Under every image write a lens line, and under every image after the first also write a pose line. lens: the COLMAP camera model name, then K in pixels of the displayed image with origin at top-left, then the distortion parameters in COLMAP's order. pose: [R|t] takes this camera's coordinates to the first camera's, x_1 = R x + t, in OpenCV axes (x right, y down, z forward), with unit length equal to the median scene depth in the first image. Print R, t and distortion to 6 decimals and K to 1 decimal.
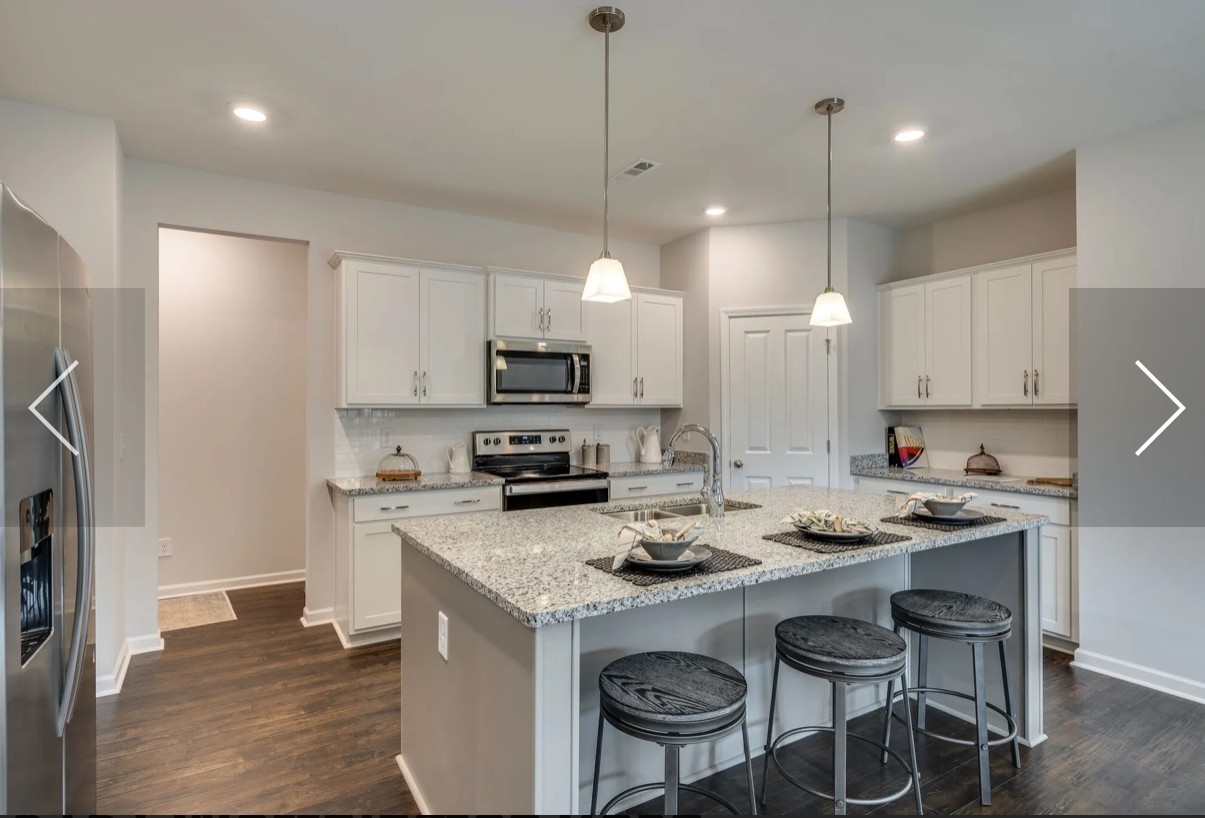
lens RADIAL K [[632.5, 0, 602.8], [0, 632.5, 402.3], [0, 0, 1]] dist [-0.001724, 0.000168]
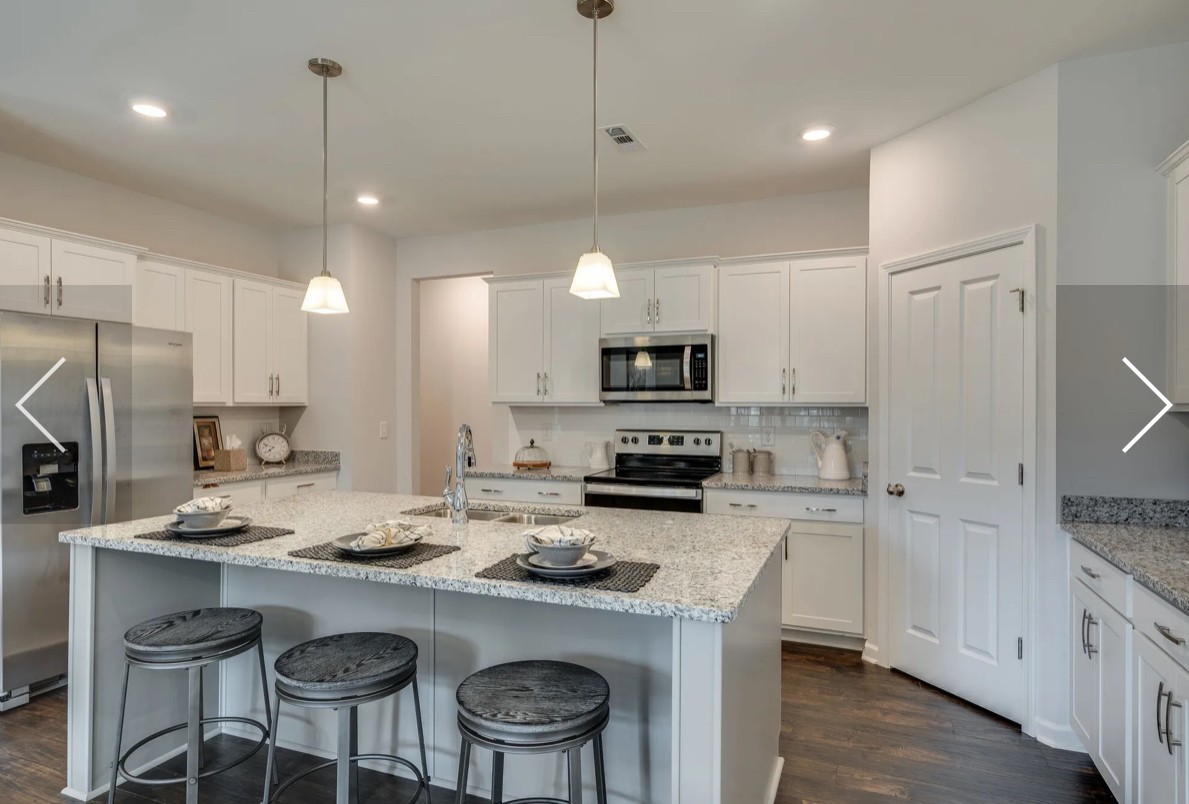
lens RADIAL K [[672.8, 0, 595.2], [0, 672.8, 408.3], [0, 0, 1]] dist [0.008891, 0.000475]
pose [[0.591814, 0.004684, -0.806061, 0.636790], [0.004037, 0.999953, 0.008774, 0.002693], [0.806065, -0.008446, 0.591767, 0.332823]]
